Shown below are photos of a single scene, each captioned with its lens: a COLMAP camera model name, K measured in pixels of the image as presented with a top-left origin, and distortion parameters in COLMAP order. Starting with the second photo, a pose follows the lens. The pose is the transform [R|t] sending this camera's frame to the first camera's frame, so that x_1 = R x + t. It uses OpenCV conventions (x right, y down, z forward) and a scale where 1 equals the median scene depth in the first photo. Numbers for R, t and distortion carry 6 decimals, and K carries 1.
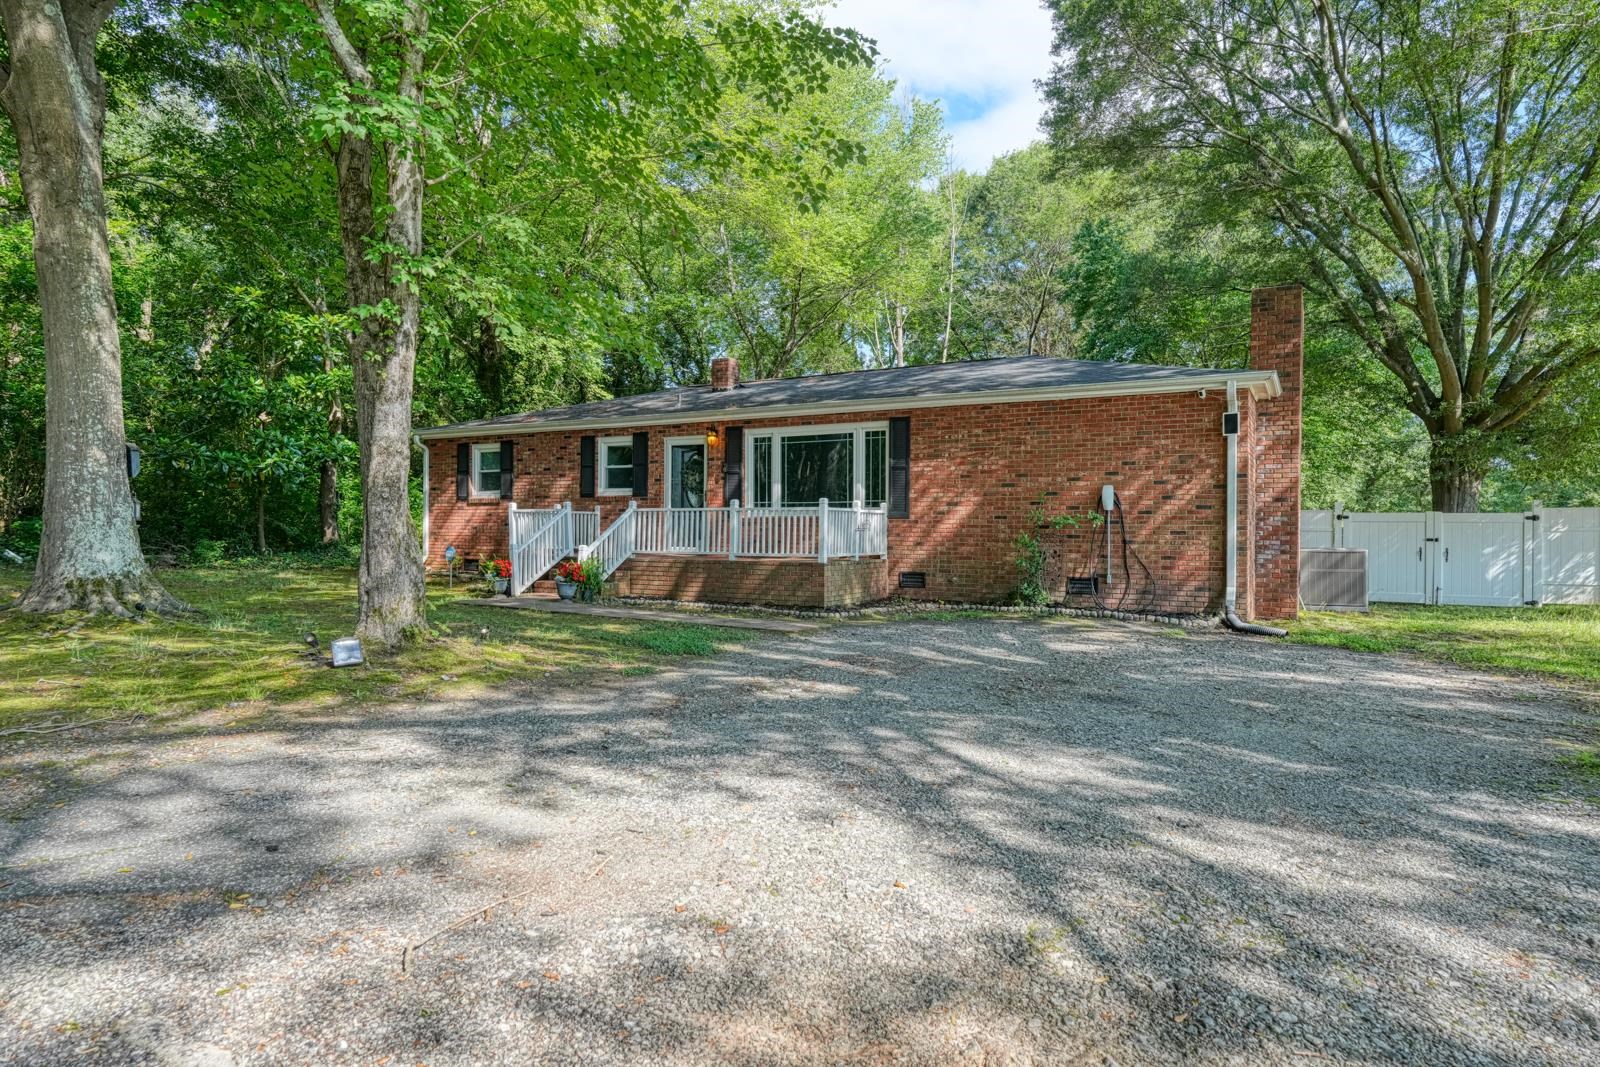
lens RADIAL K [[943.4, 0, 800.0], [0, 943.4, 533.5], [0, 0, 1]] dist [0.000261, -0.000041]
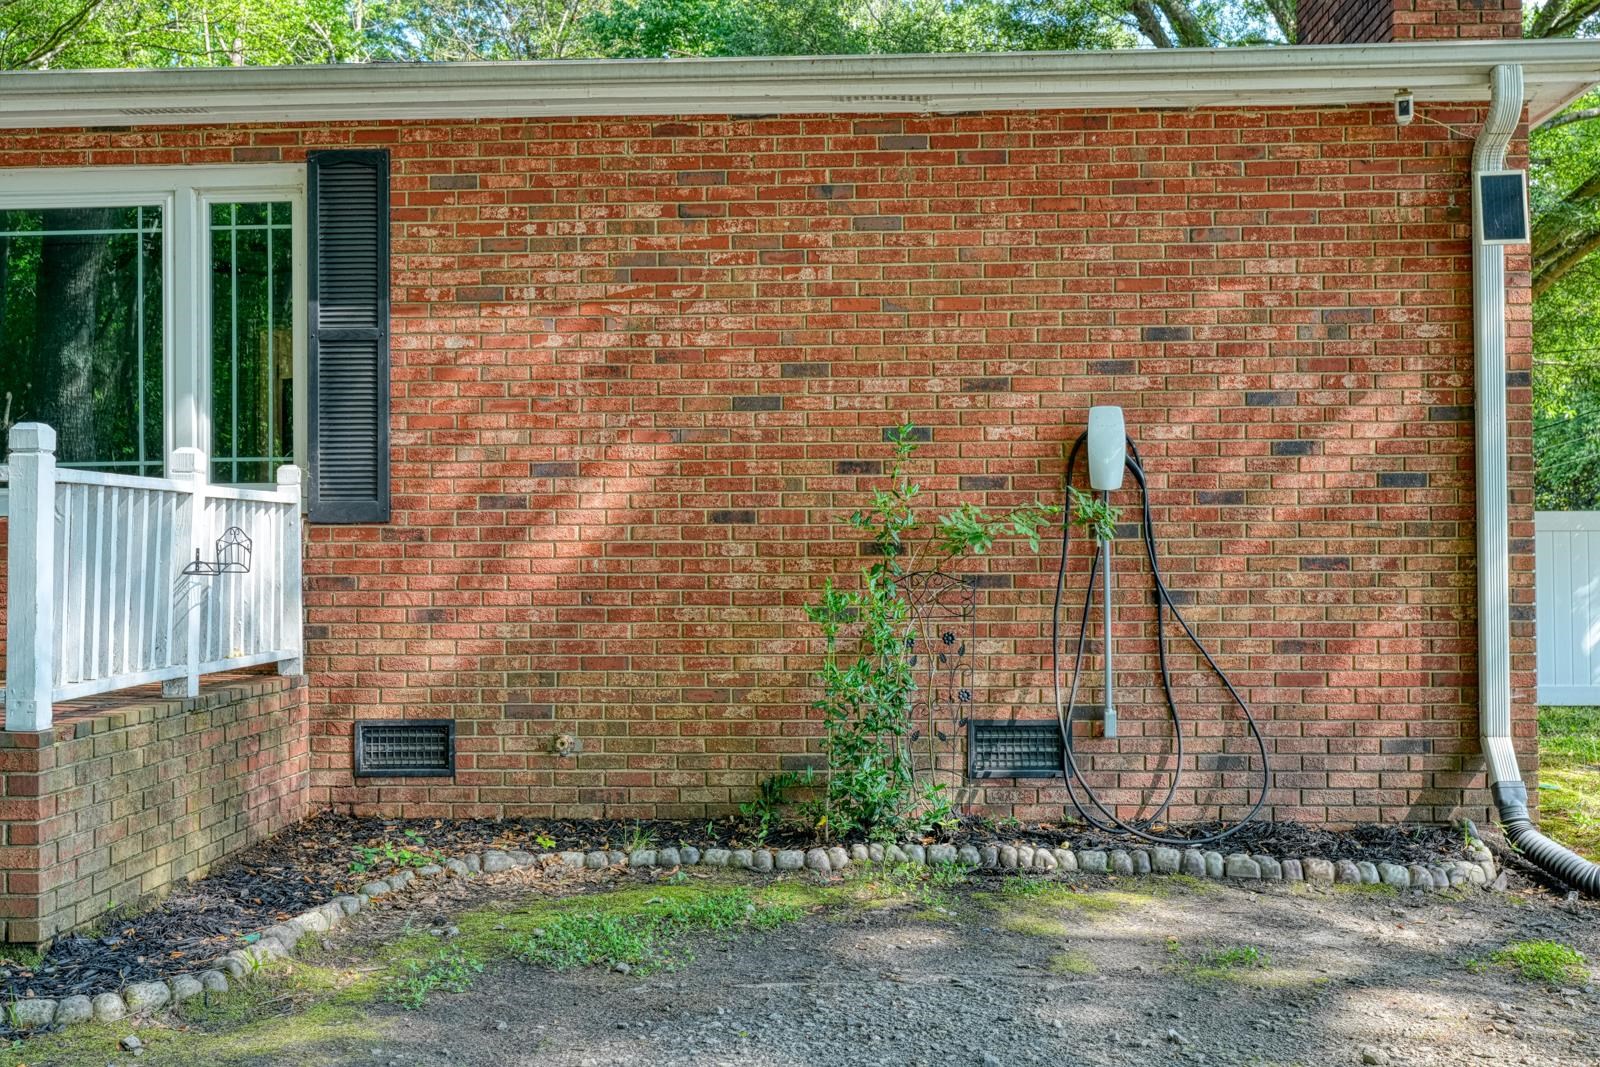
lens RADIAL K [[1621.9, 0, 852.0], [0, 1621.9, 505.0], [0, 0, 1]] dist [-0.000890, -0.000903]
pose [[0.892357, -0.012415, 0.451159, 0.023315], [0.014225, 0.999899, -0.000620, -0.018970], [-0.451106, 0.006971, 0.892443, 0.521969]]
